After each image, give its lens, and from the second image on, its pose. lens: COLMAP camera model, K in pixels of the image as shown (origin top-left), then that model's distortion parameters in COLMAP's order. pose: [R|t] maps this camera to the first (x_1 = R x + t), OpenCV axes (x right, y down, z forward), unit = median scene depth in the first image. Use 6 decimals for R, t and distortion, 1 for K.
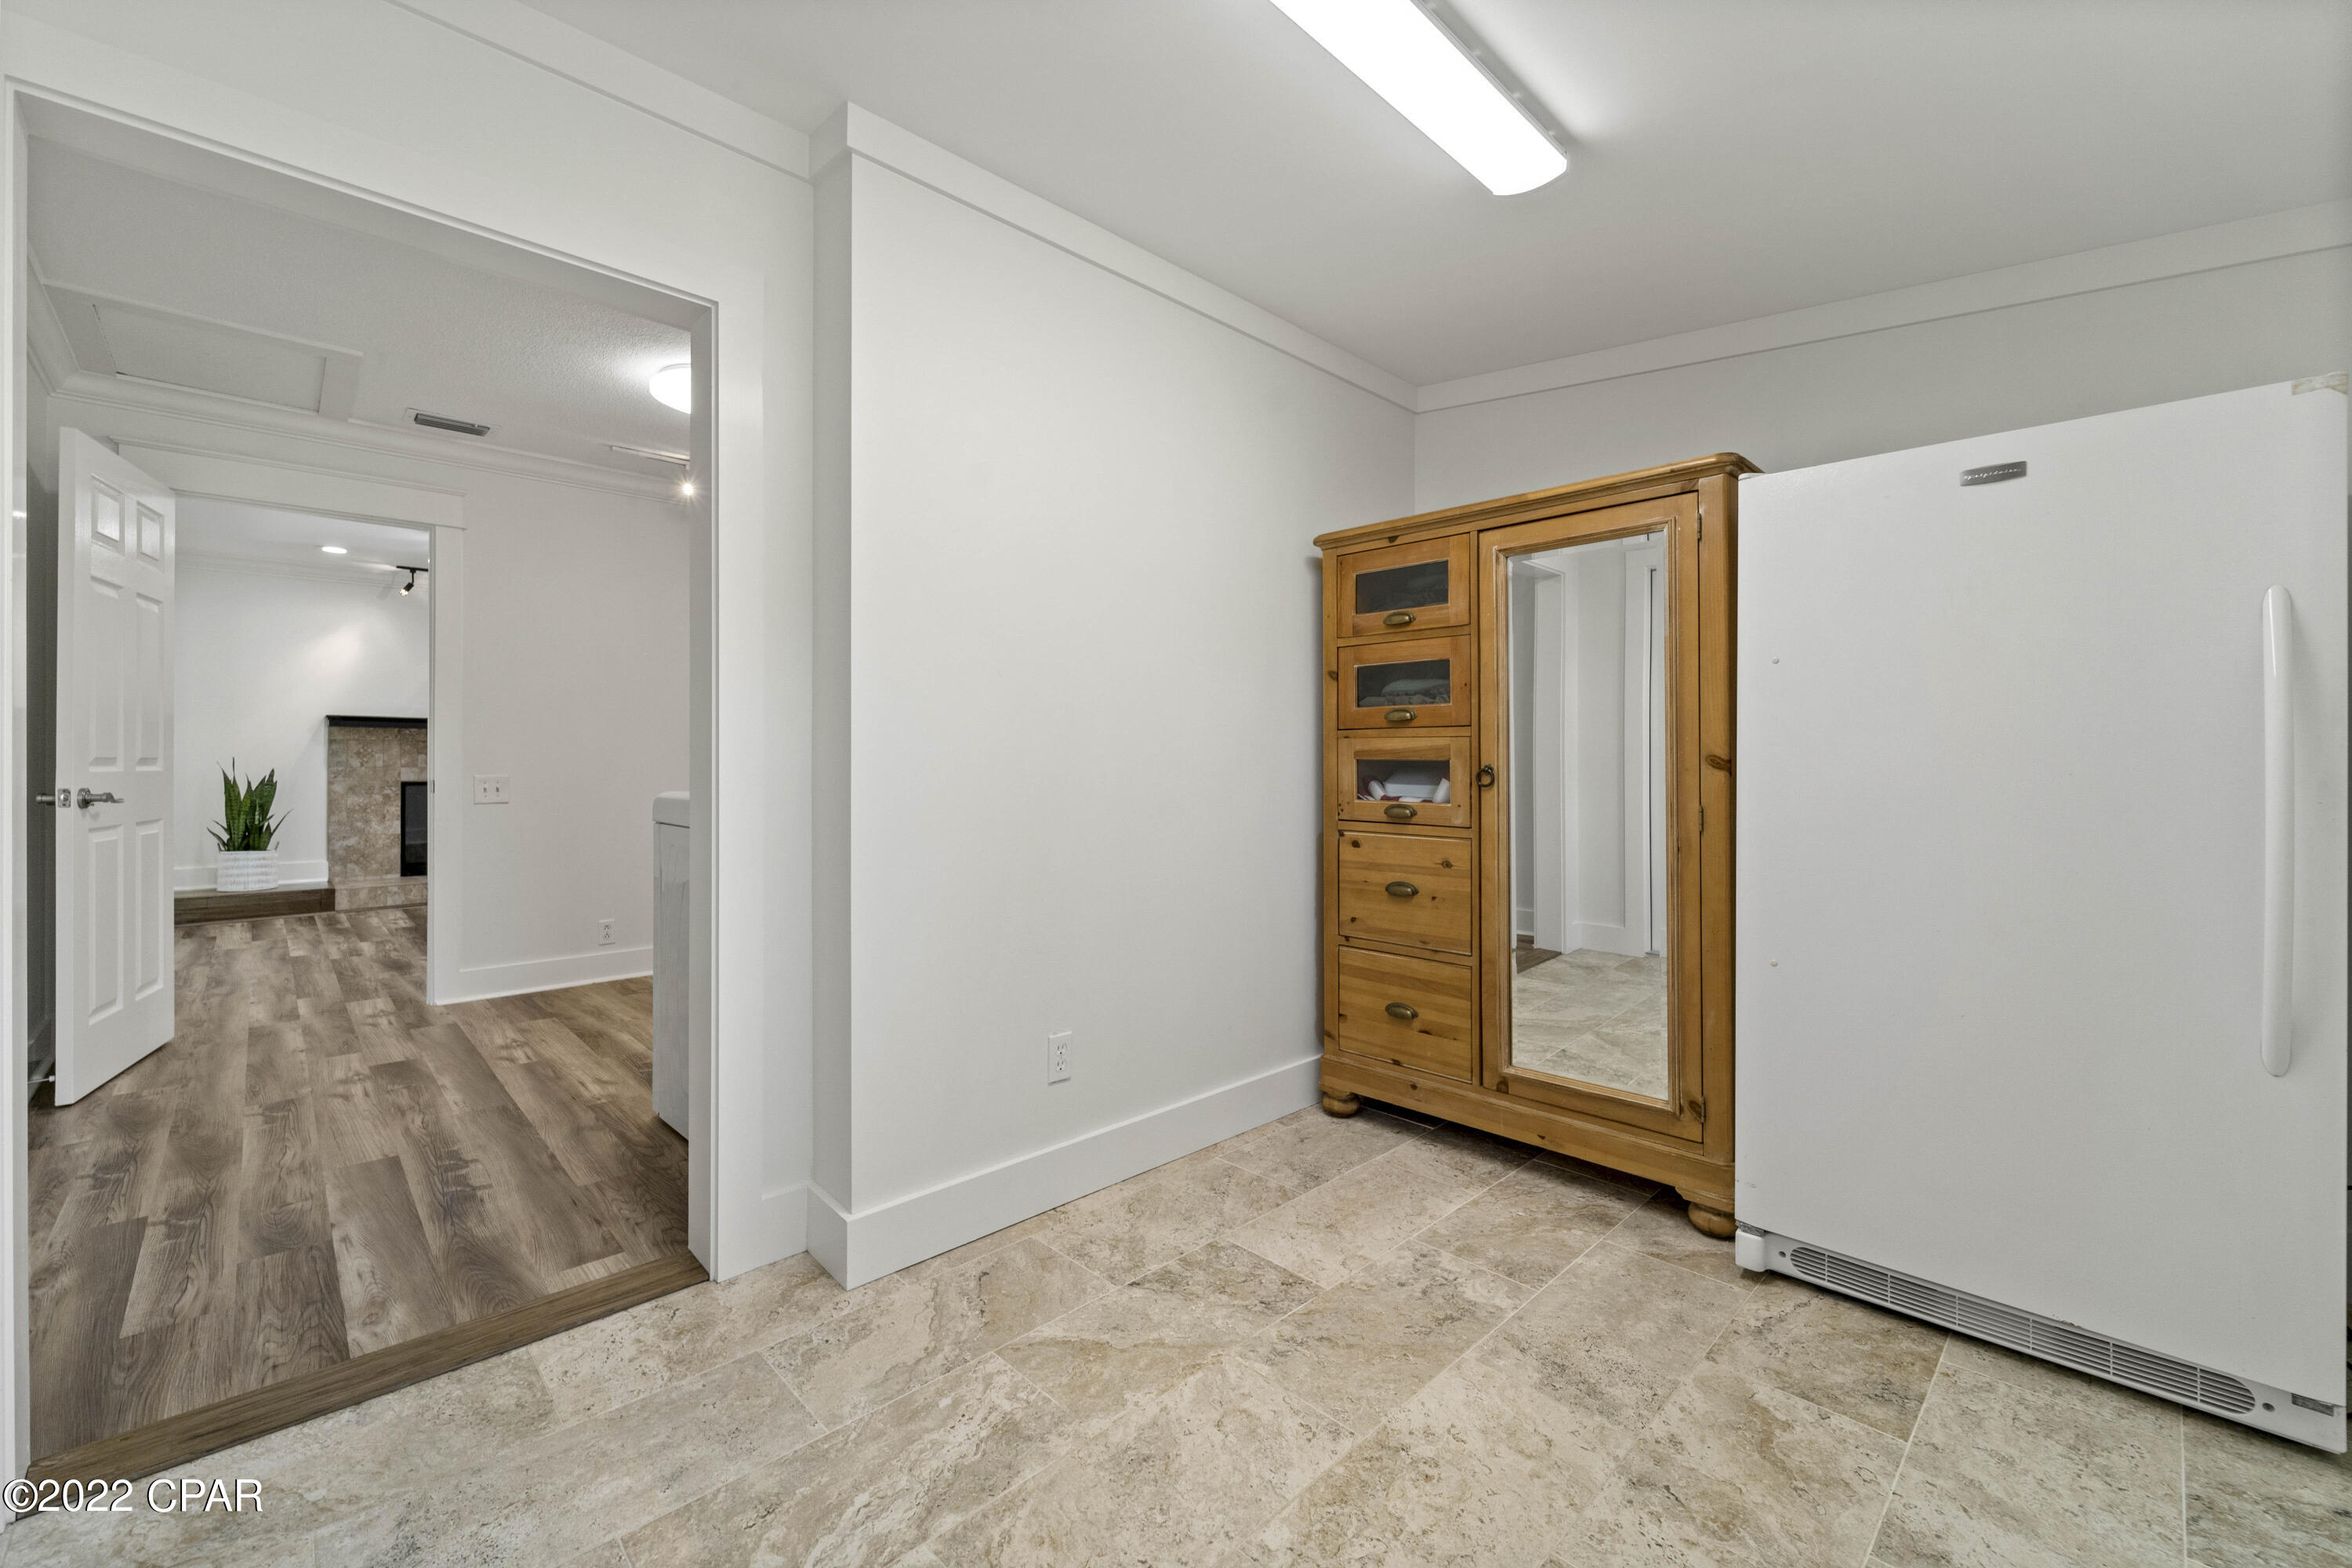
lens RADIAL K [[953.3, 0, 1174.1], [0, 953.3, 764.9], [0, 0, 1]] dist [0.006278, -0.002164]
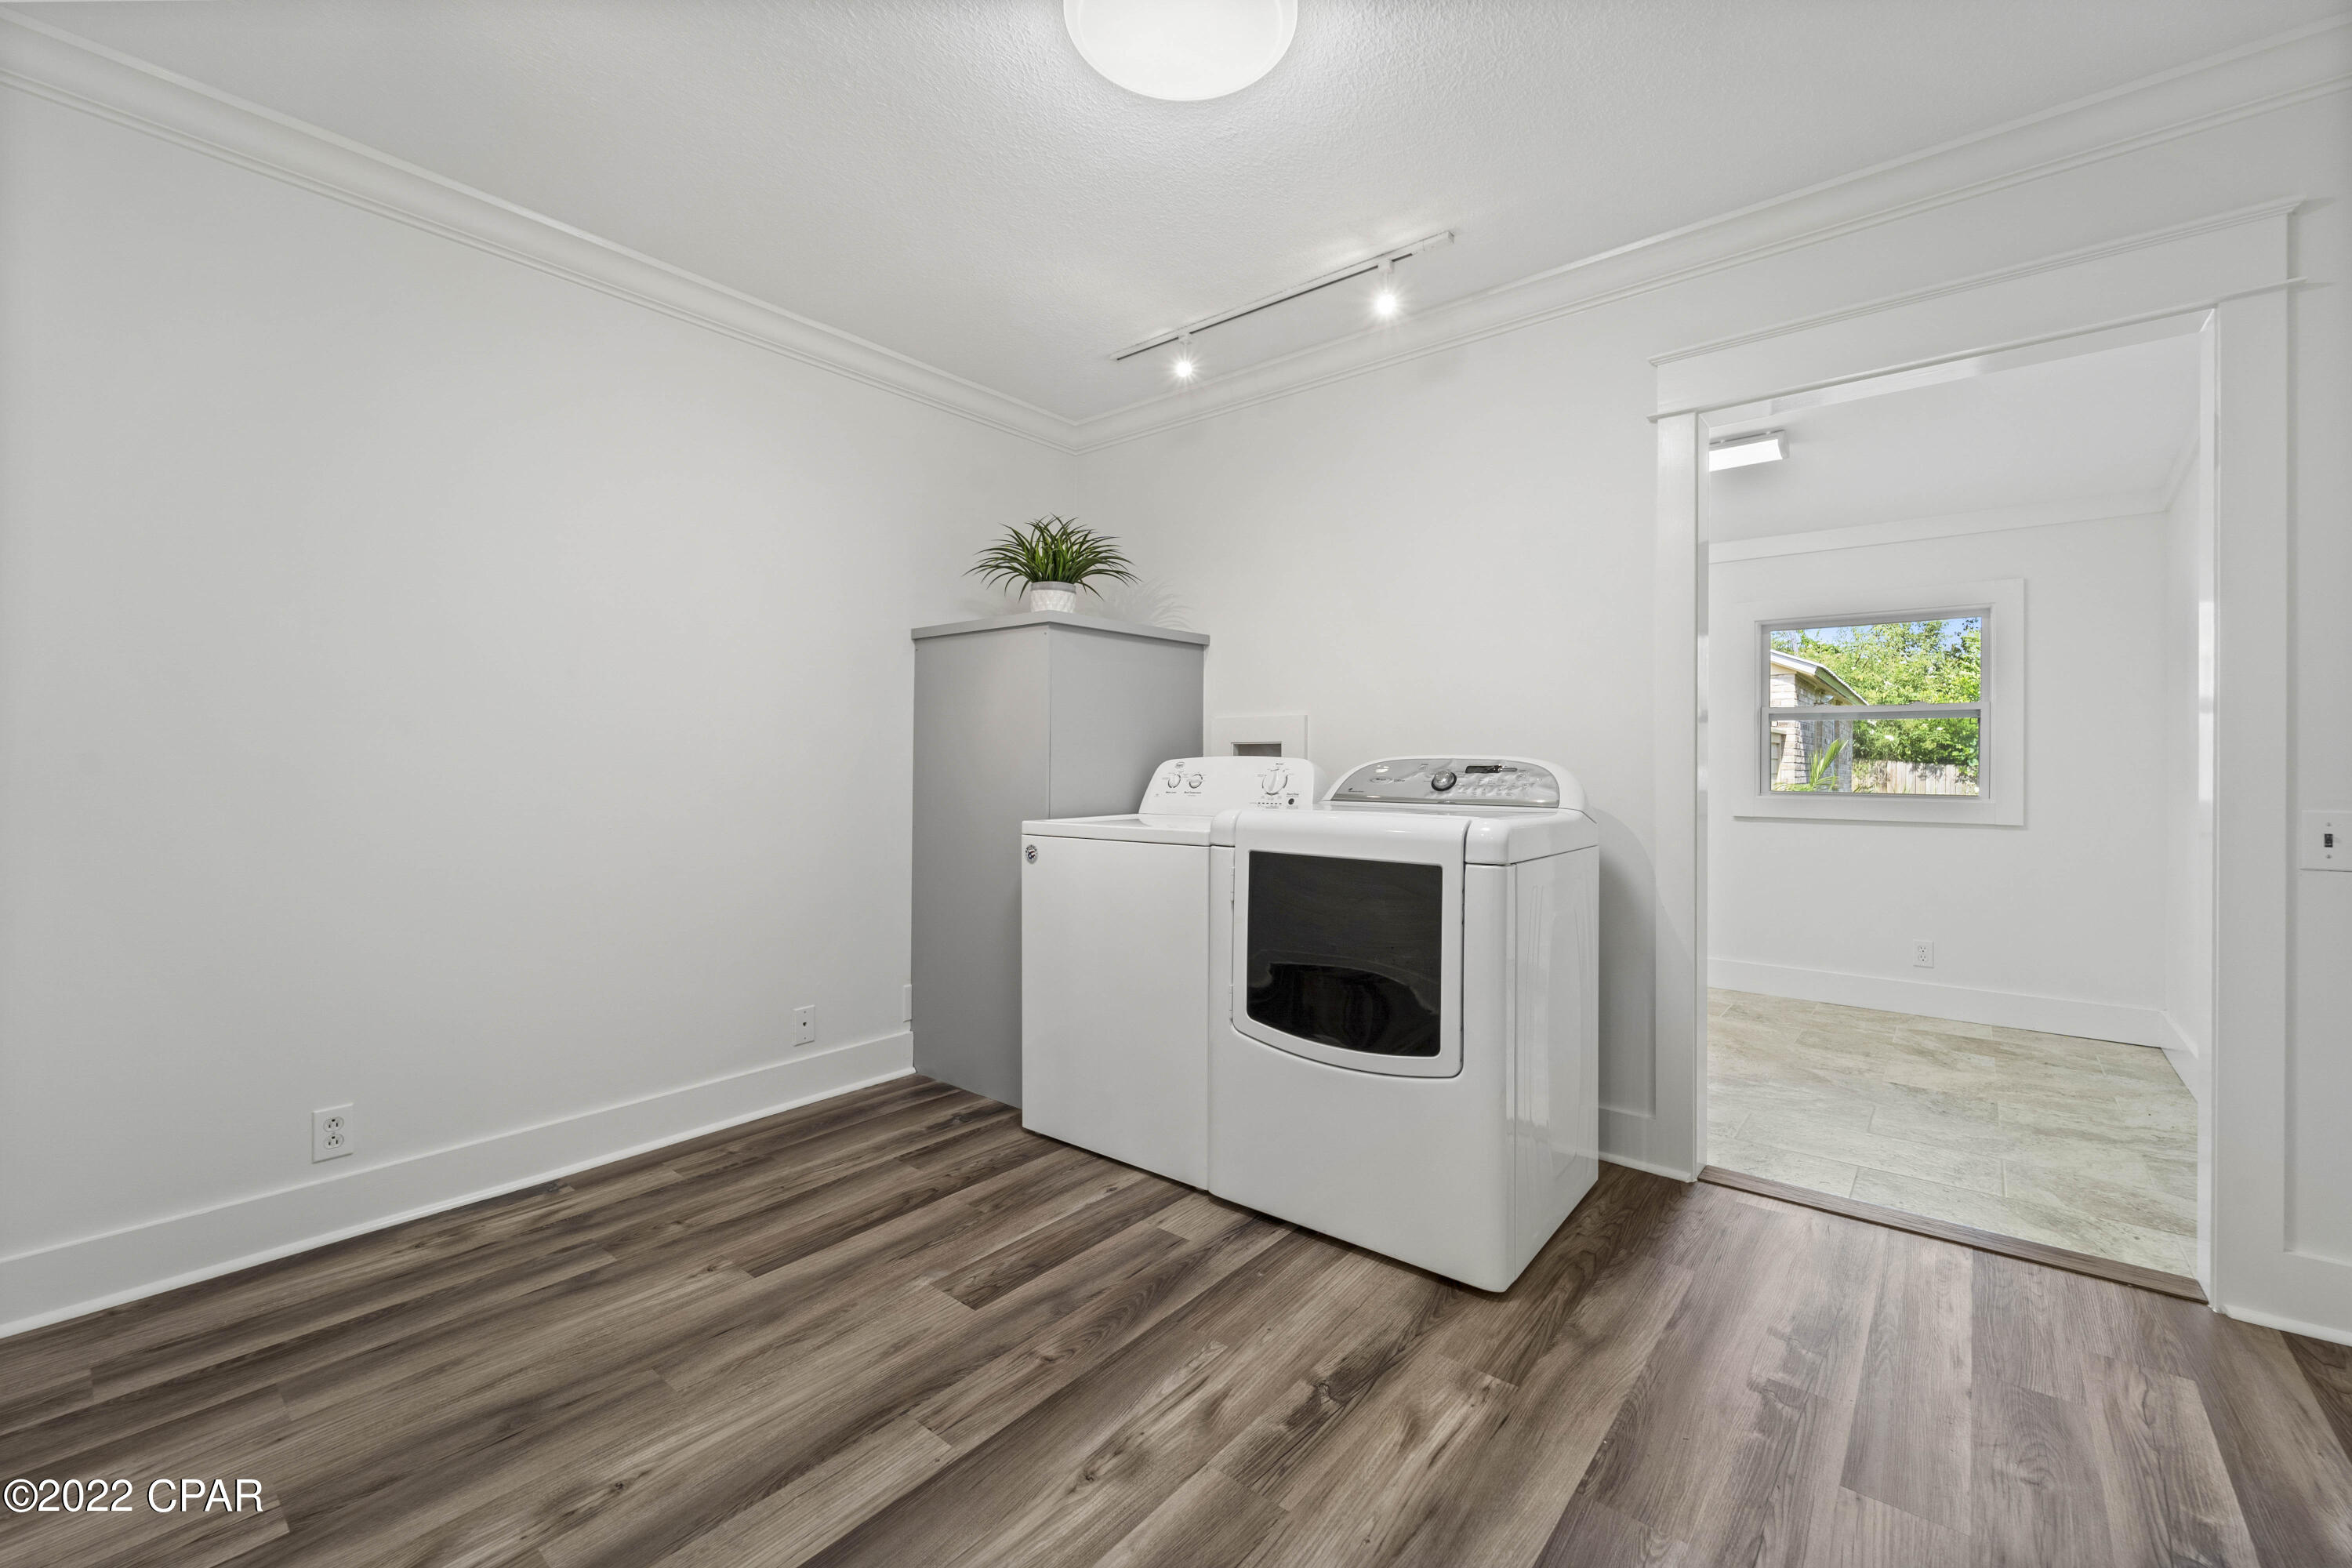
lens RADIAL K [[953.3, 0, 1173.8], [0, 953.3, 773.5], [0, 0, 1]] dist [0.006278, -0.002164]
pose [[-0.111303, -0.009126, 0.993745, -1.523757], [0.002157, 0.999953, 0.009425, -0.019760], [-0.993784, 0.003192, -0.111278, 1.670898]]
